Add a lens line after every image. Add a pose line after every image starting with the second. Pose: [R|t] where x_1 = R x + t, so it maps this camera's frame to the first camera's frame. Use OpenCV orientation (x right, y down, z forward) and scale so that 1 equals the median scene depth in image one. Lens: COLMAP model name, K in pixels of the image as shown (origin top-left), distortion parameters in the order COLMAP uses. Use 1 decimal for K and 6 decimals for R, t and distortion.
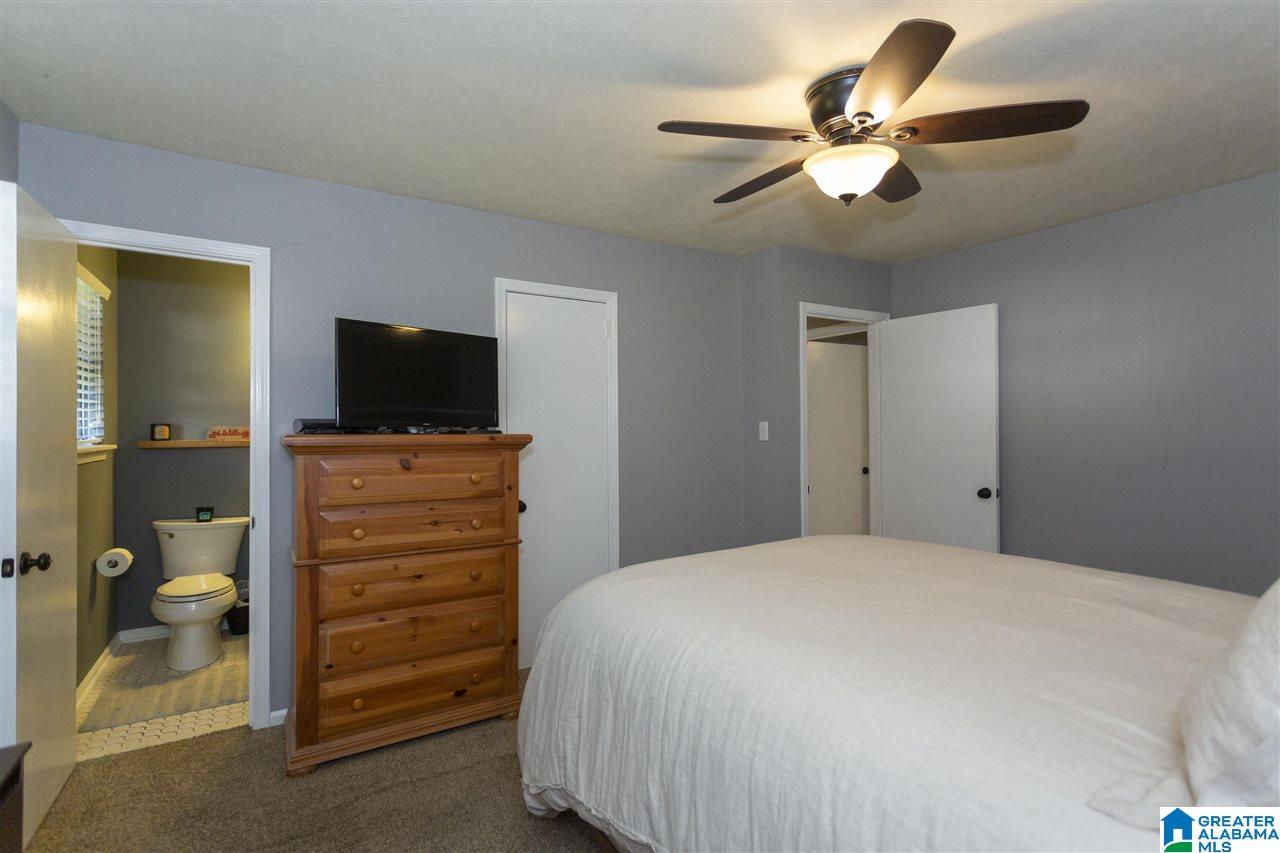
lens RADIAL K [[610.1, 0, 640.6], [0, 610.1, 418.8], [0, 0, 1]] dist [0.001365, 0.000830]
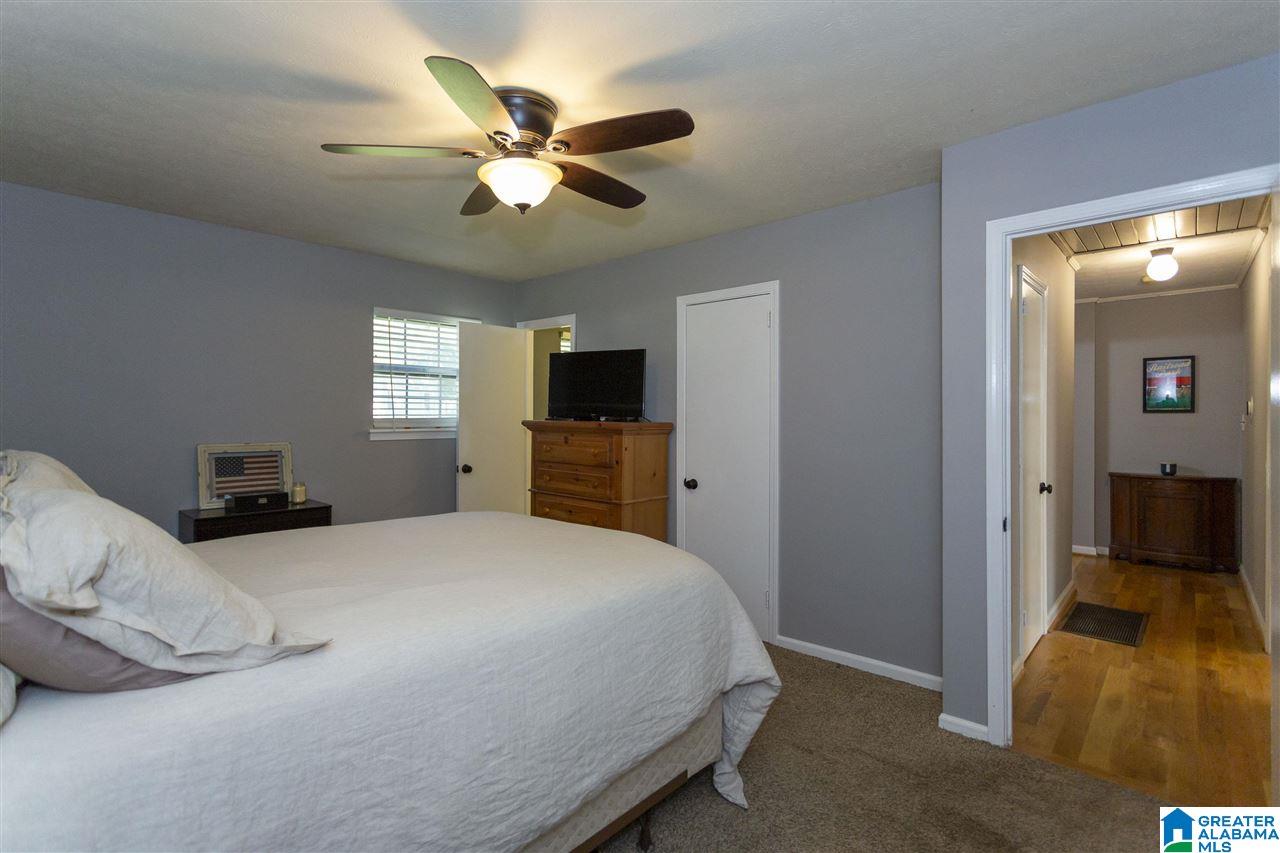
lens RADIAL K [[610.1, 0, 640.6], [0, 610.1, 418.8], [0, 0, 1]] dist [0.001365, 0.000830]
pose [[0.289131, 0.008011, -0.957256, 1.145090], [0.005335, 0.999936, 0.009980, 0.004846], [0.957275, -0.007993, 0.289069, 0.699419]]
